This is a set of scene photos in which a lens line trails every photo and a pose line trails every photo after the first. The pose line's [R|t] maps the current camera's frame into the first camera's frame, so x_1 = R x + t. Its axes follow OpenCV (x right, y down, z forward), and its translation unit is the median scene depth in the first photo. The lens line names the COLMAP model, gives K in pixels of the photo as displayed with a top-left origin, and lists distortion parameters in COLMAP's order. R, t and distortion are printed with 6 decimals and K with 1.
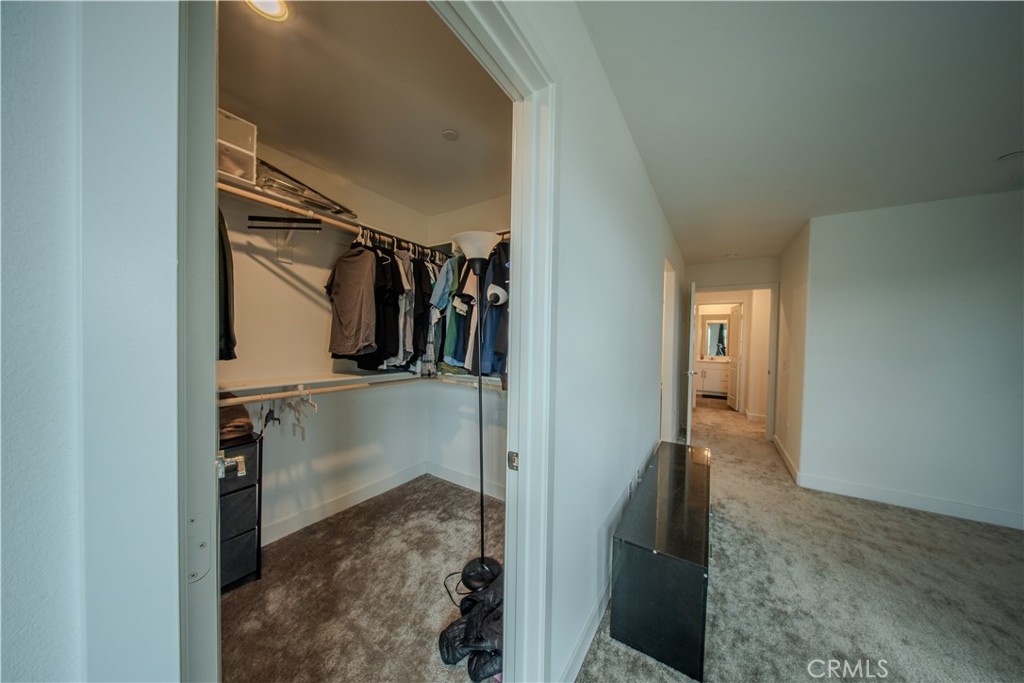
lens RADIAL K [[313.2, 0, 508.9], [0, 313.2, 338.3], [0, 0, 1]] dist [-0.009782, -0.000126]
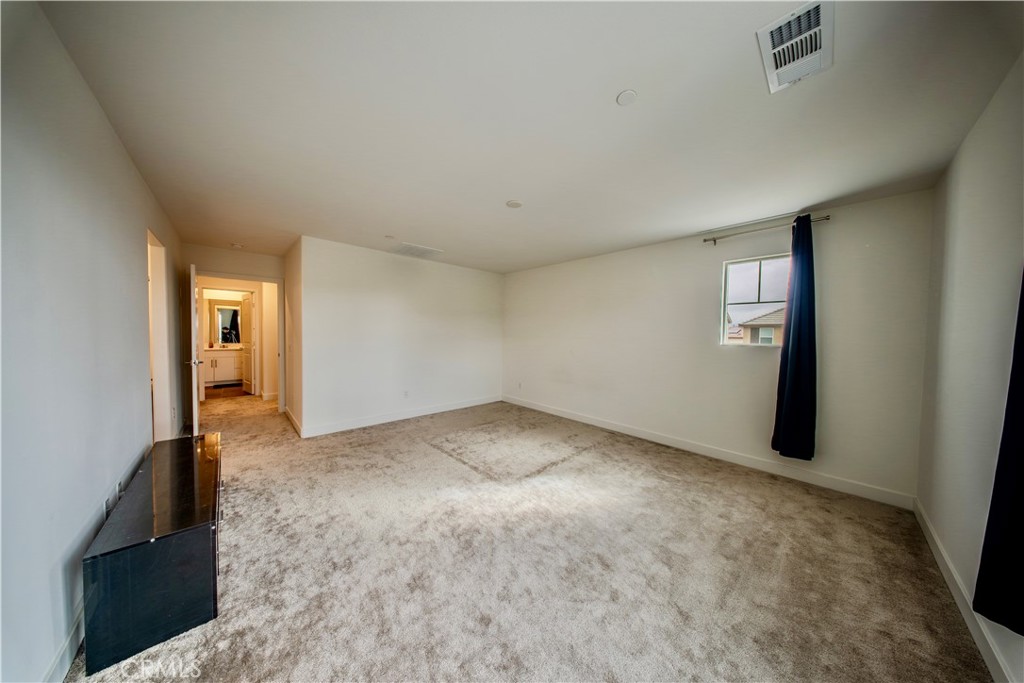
lens RADIAL K [[300.5, 0, 511.7], [0, 300.5, 343.5], [0, 0, 1]] dist [-0.000945, -0.000071]
pose [[0.232624, -0.053831, 0.971076, -0.080159], [-0.007182, 0.998345, 0.057063, -0.005705], [-0.972540, -0.020248, 0.231852, -0.163546]]
